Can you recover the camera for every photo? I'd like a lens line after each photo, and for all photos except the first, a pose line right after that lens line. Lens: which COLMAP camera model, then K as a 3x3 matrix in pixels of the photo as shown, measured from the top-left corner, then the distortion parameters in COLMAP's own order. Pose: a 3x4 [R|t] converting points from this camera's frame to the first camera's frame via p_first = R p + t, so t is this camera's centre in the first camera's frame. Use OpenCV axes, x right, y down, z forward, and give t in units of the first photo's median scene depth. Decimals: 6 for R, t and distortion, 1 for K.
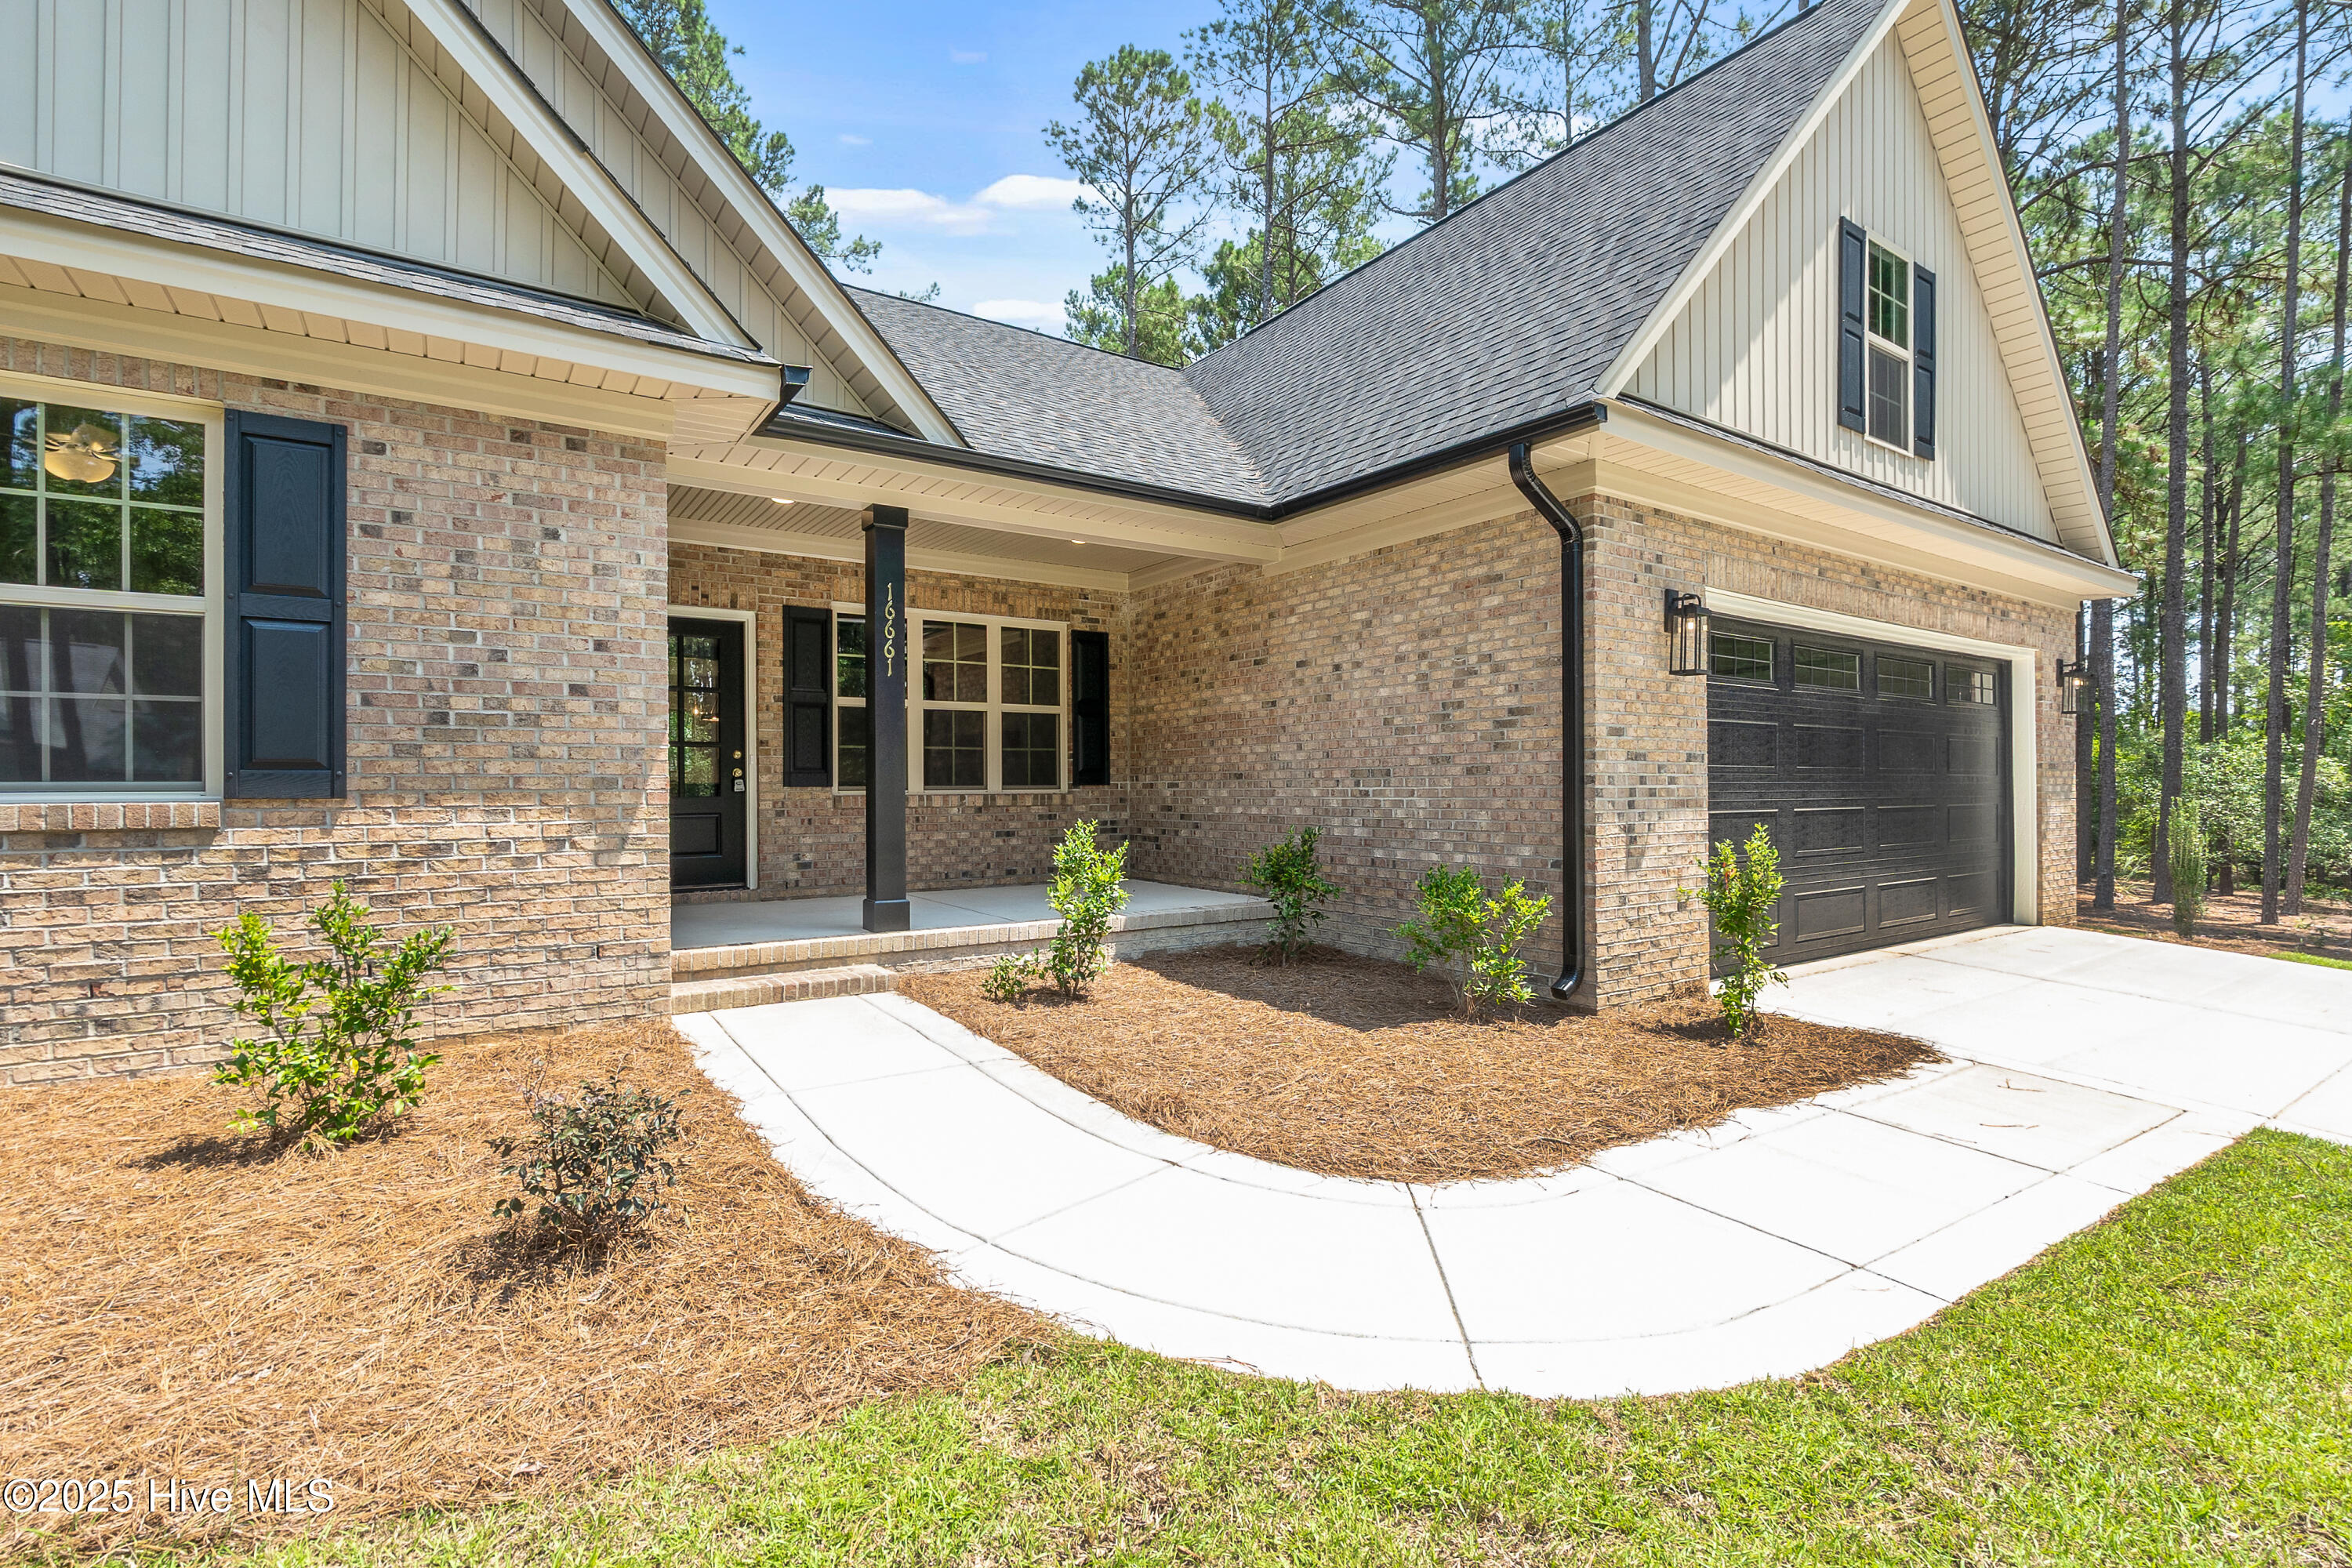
lens RADIAL K [[1065.9, 0, 1186.5], [0, 1065.9, 774.3], [0, 0, 1]] dist [-0.001199, -0.000397]
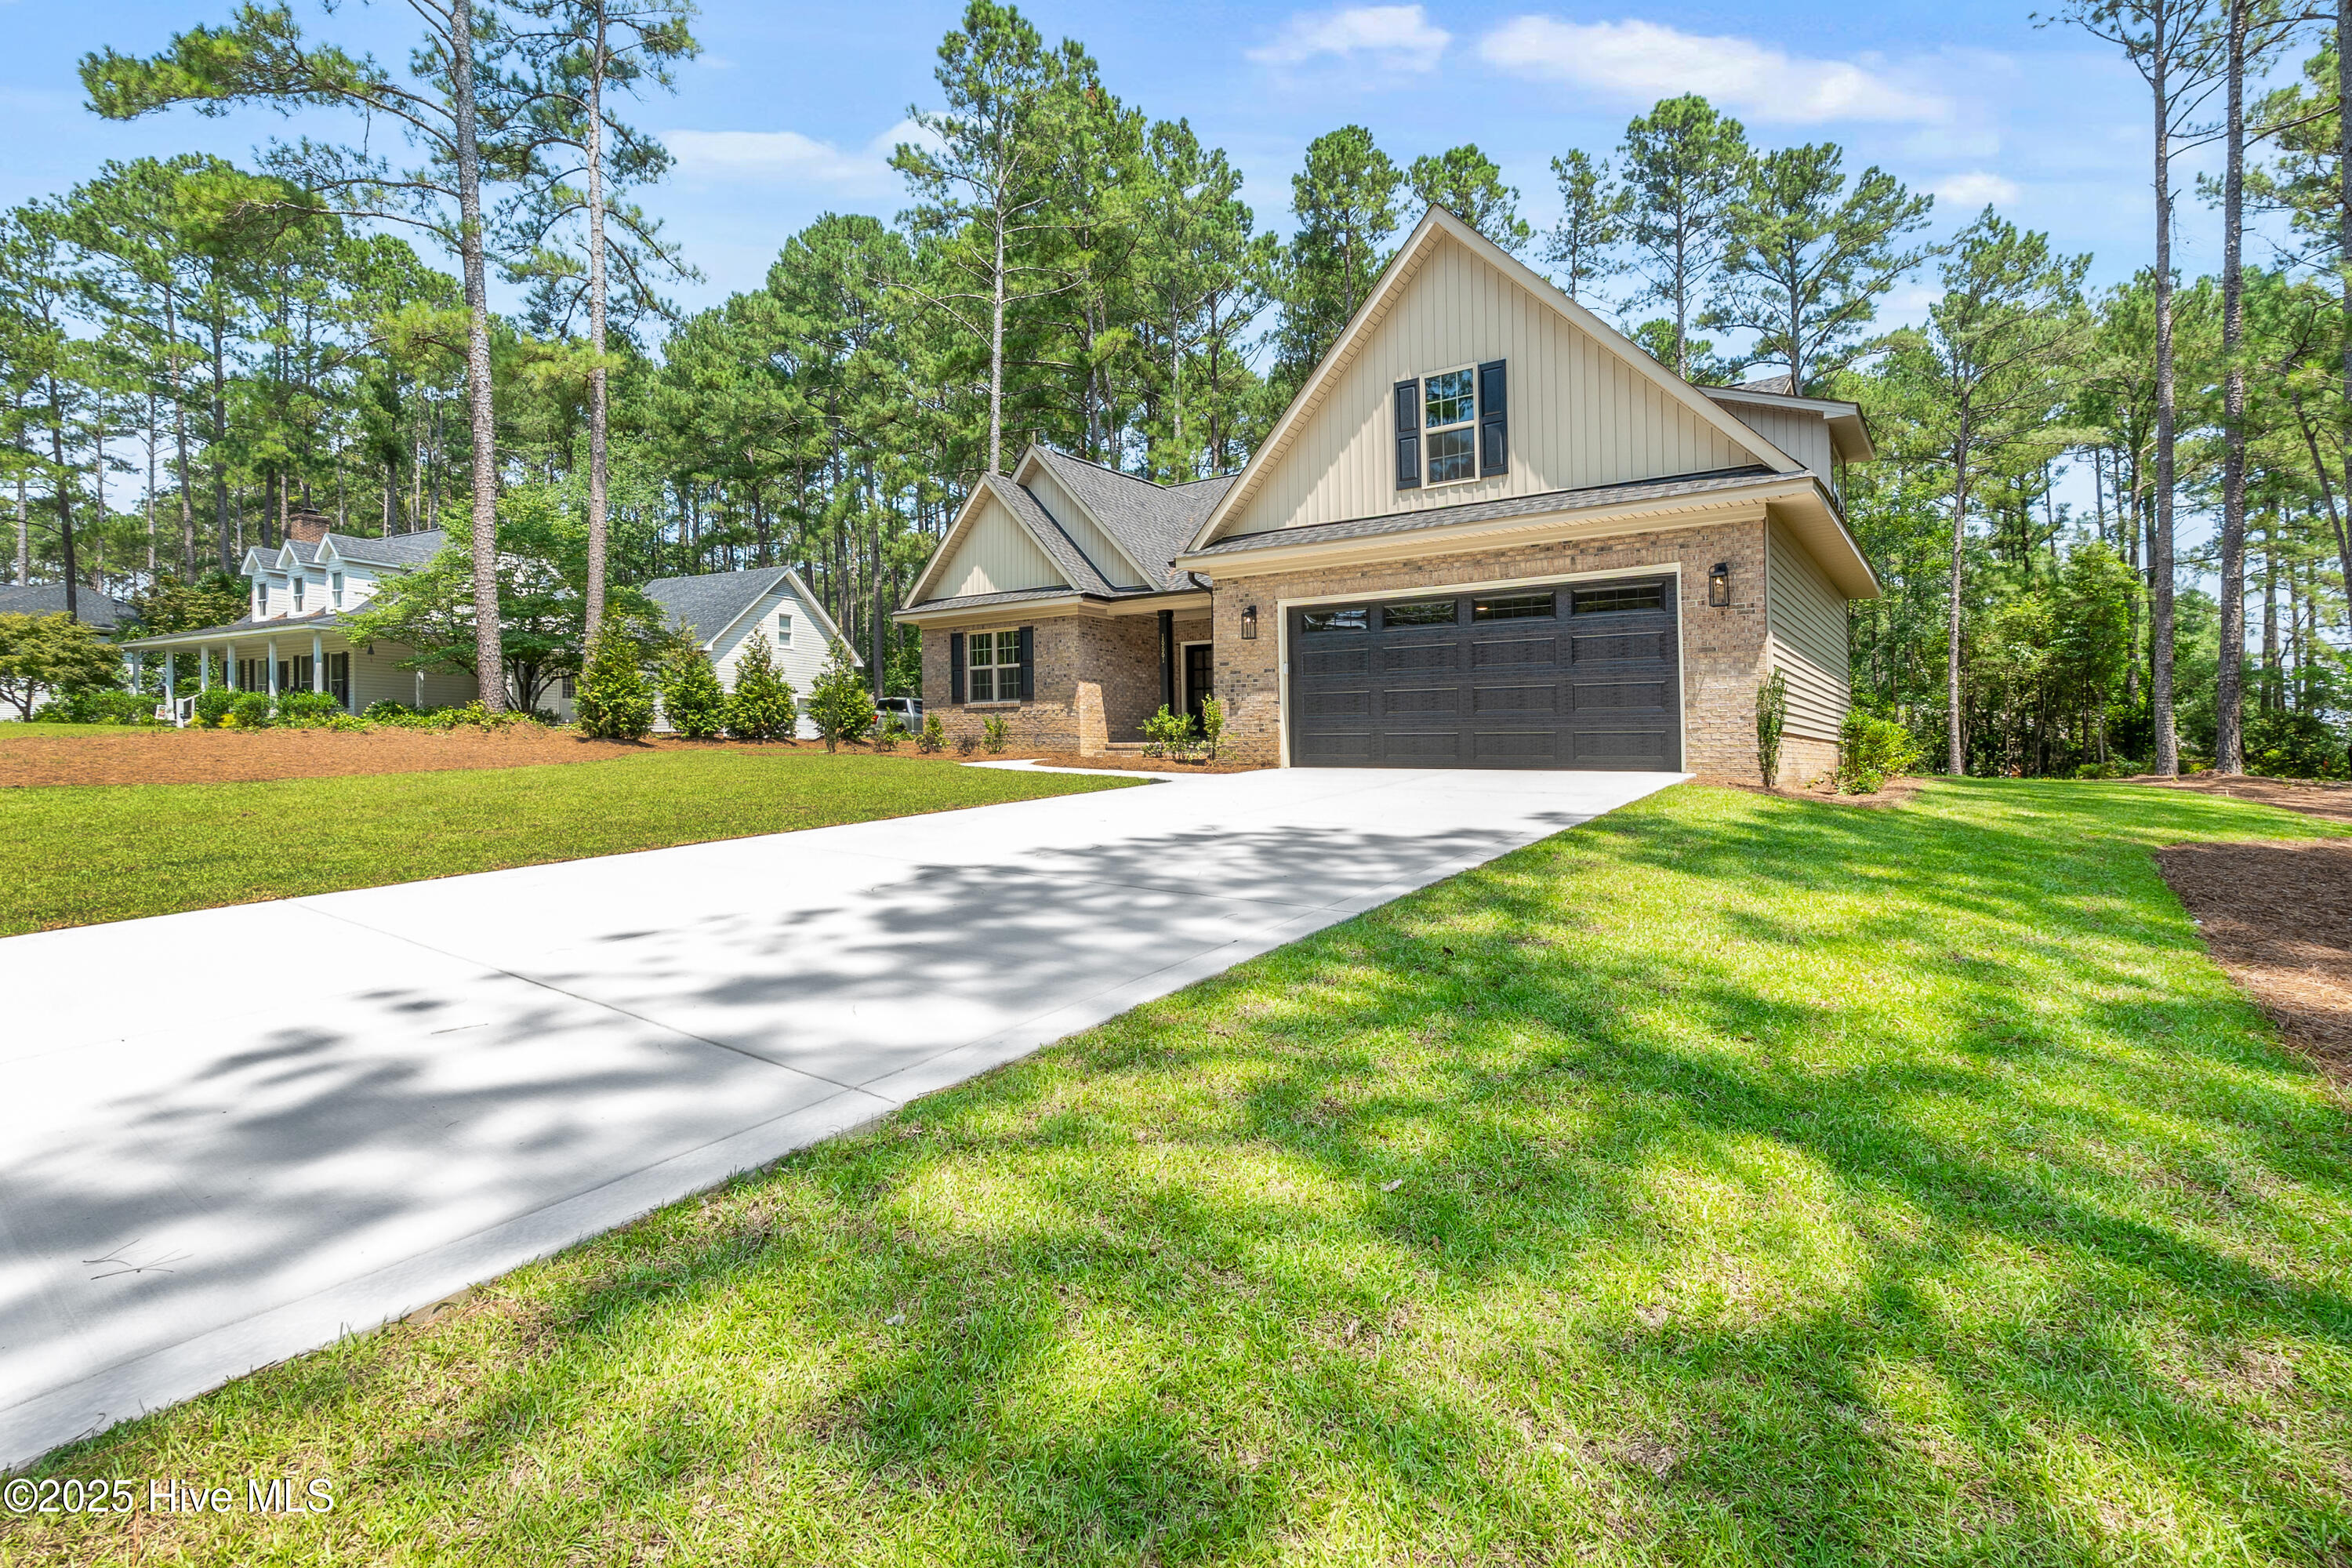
lens RADIAL K [[1067.3, 0, 1173.4], [0, 1067.3, 743.6], [0, 0, 1]] dist [-0.002863, -0.000567]
pose [[0.330505, -0.006511, -0.943782, 2.116368], [-0.000377, 0.999975, -0.007031, 0.131121], [0.943804, 0.002679, 0.330495, -0.012694]]
